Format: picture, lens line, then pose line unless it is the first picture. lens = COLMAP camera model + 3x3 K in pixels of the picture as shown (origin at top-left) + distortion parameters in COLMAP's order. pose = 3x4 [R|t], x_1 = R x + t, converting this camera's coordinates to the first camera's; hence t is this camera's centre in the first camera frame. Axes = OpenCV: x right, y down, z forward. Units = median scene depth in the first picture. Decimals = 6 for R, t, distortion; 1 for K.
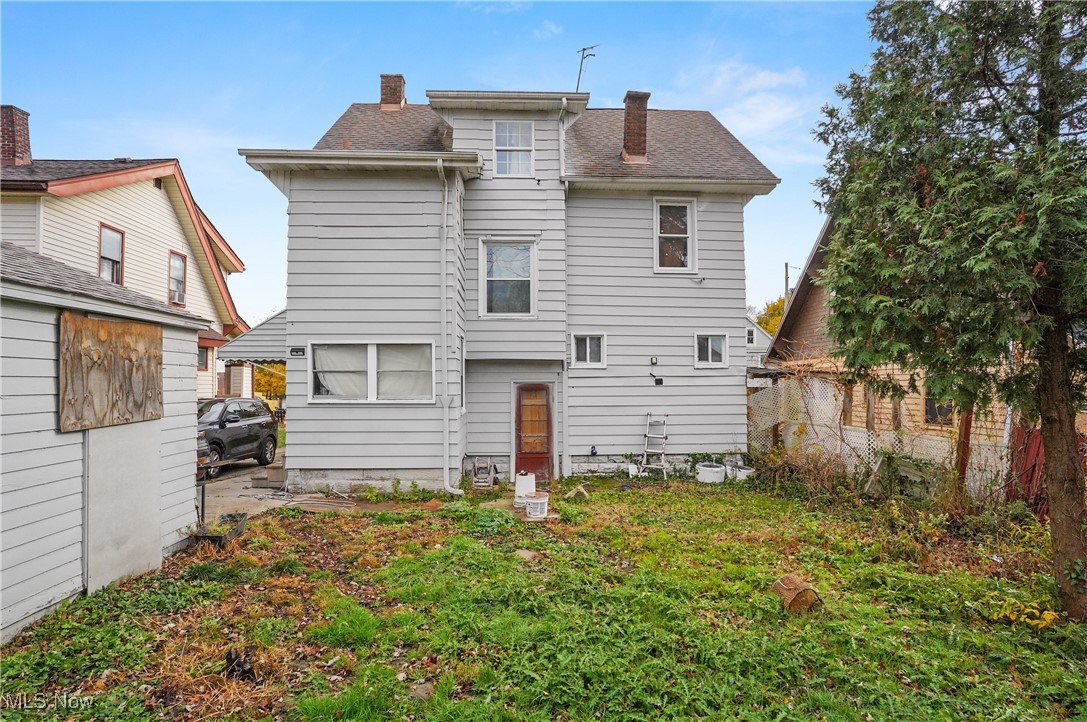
lens RADIAL K [[569.9, 0, 541.3], [0, 569.9, 375.2], [0, 0, 1]] dist [-0.080175, 0.041816]
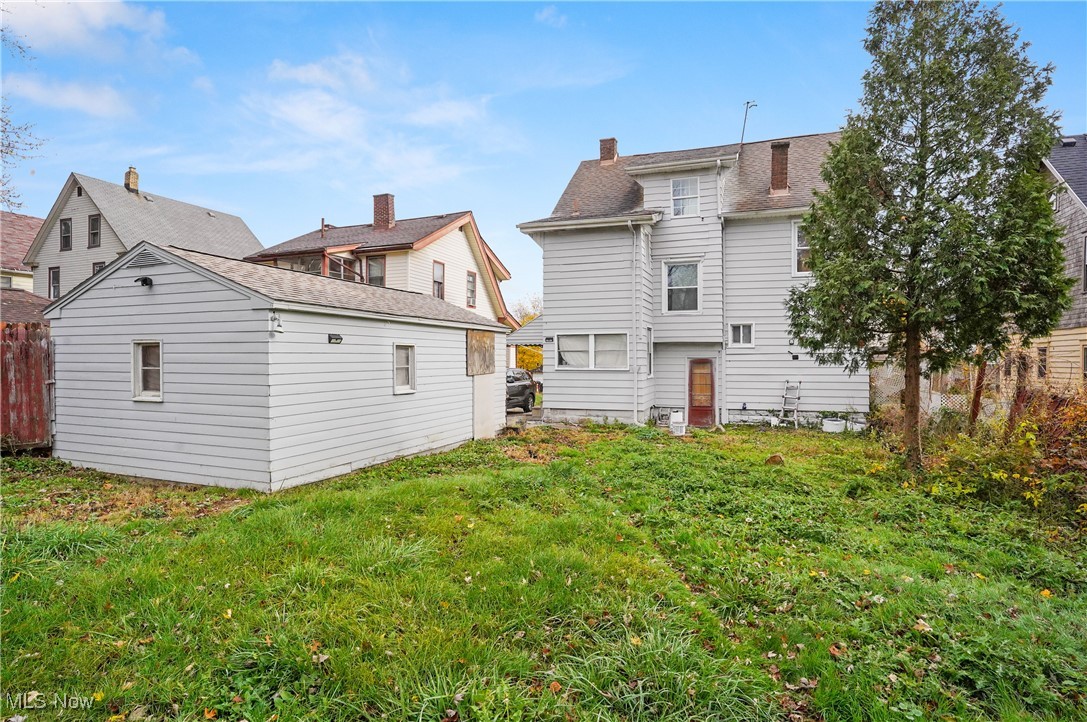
lens RADIAL K [[567.4, 0, 547.8], [0, 567.4, 358.8], [0, 0, 1]] dist [-0.047617, -0.000318]
pose [[0.919823, 0.000557, -0.392333, 0.194980], [0.003990, 0.999934, 0.010775, -0.001716], [0.392313, -0.011476, 0.919760, -0.480455]]
